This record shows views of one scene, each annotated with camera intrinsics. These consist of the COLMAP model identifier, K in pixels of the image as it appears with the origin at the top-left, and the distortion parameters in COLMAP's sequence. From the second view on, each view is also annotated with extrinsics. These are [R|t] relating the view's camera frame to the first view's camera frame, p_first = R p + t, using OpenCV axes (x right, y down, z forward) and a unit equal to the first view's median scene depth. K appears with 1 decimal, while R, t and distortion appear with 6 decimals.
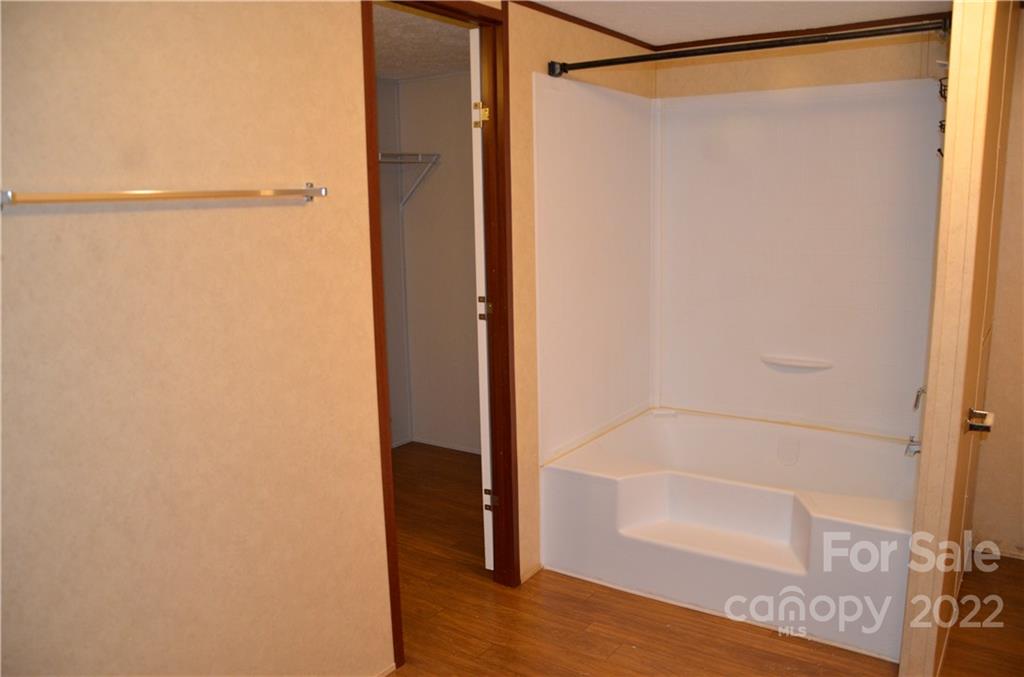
lens RADIAL K [[804.2, 0, 512.7], [0, 804.2, 355.6], [0, 0, 1]] dist [-0.152281, 0.116045]
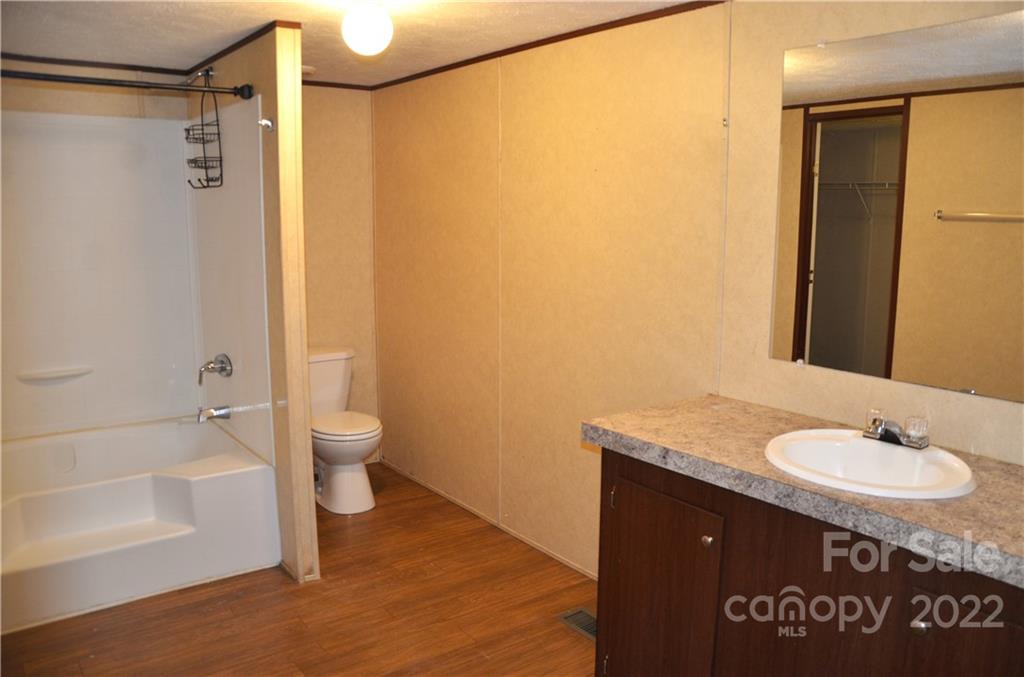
lens RADIAL K [[804.2, 0, 512.7], [0, 804.2, 355.6], [0, 0, 1]] dist [-0.152281, 0.116045]
pose [[0.330279, -0.150073, 0.931877, -0.538038], [0.168478, 0.980798, 0.098239, -0.018674], [-0.928725, 0.124555, 0.349221, 0.095839]]
